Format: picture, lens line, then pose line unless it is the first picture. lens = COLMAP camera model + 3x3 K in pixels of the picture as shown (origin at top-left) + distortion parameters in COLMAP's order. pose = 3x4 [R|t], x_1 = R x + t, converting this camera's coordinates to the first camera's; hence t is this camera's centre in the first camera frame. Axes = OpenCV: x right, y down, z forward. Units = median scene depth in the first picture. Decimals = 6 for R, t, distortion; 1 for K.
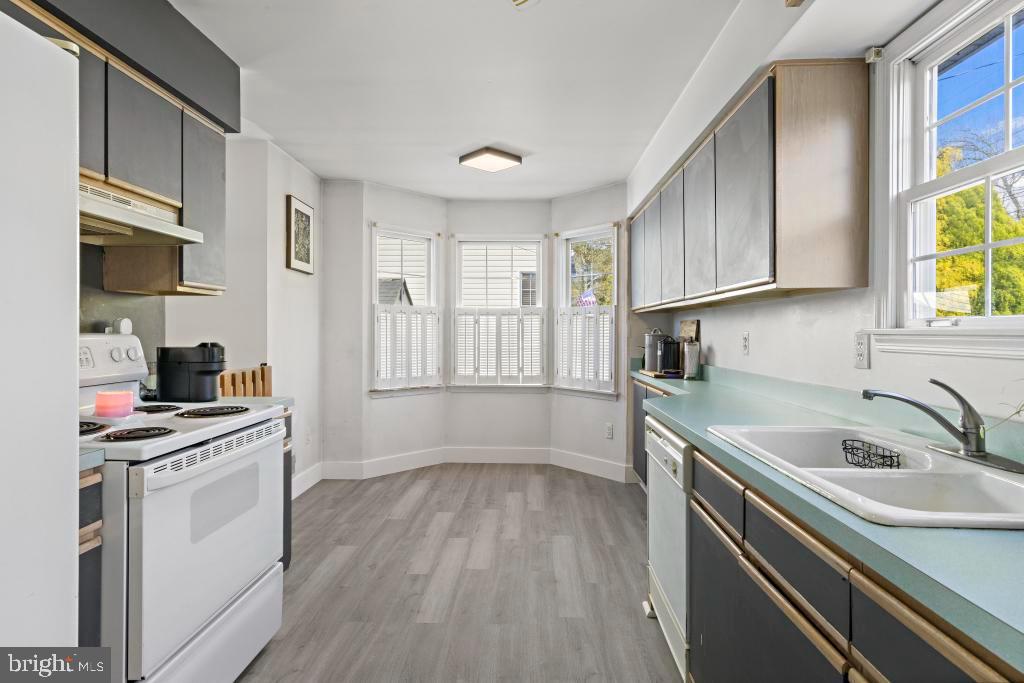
lens RADIAL K [[531.4, 0, 513.2], [0, 531.4, 332.0], [0, 0, 1]] dist [0.001814, 0.000262]
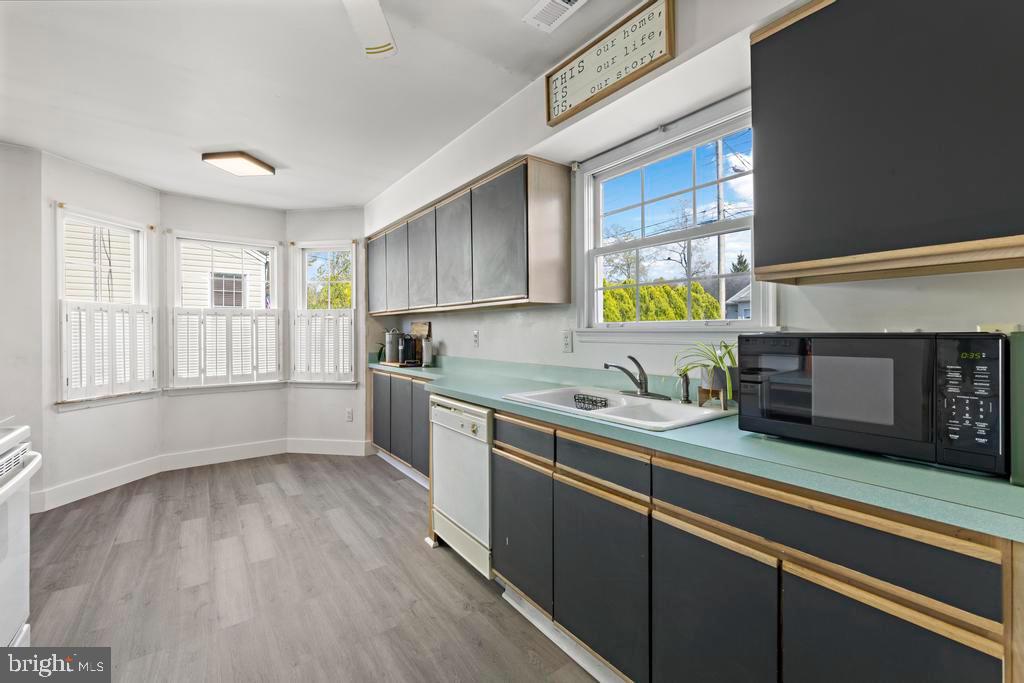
lens RADIAL K [[426.7, 0, 516.0], [0, 426.7, 330.8], [0, 0, 1]] dist [0.001234, -0.000009]
pose [[0.782133, -0.004321, 0.623097, -0.145154], [0.005043, 0.999987, 0.000604, -0.000220], [-0.623091, 0.002670, 0.782145, 0.026873]]
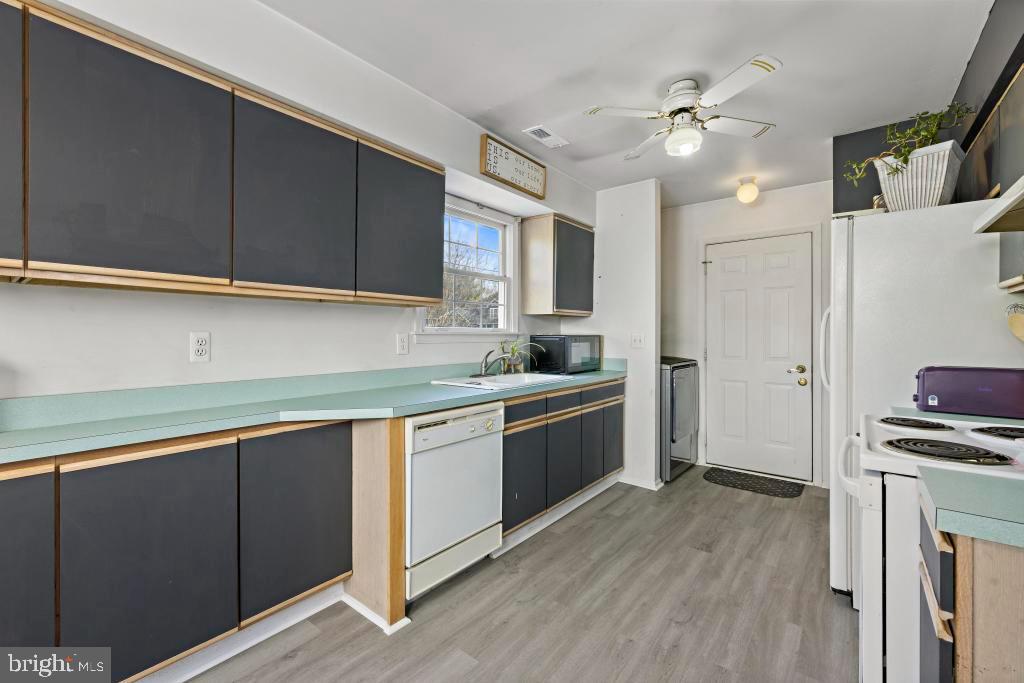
lens RADIAL K [[423.3, 0, 512.0], [0, 423.3, 341.5], [0, 0, 1]] dist [0.000615, 0.000051]
pose [[-0.797992, -0.007017, 0.602628, -0.220196], [0.000034, 0.999932, 0.011687, 0.004107], [-0.602669, 0.009347, -0.797937, 0.905750]]
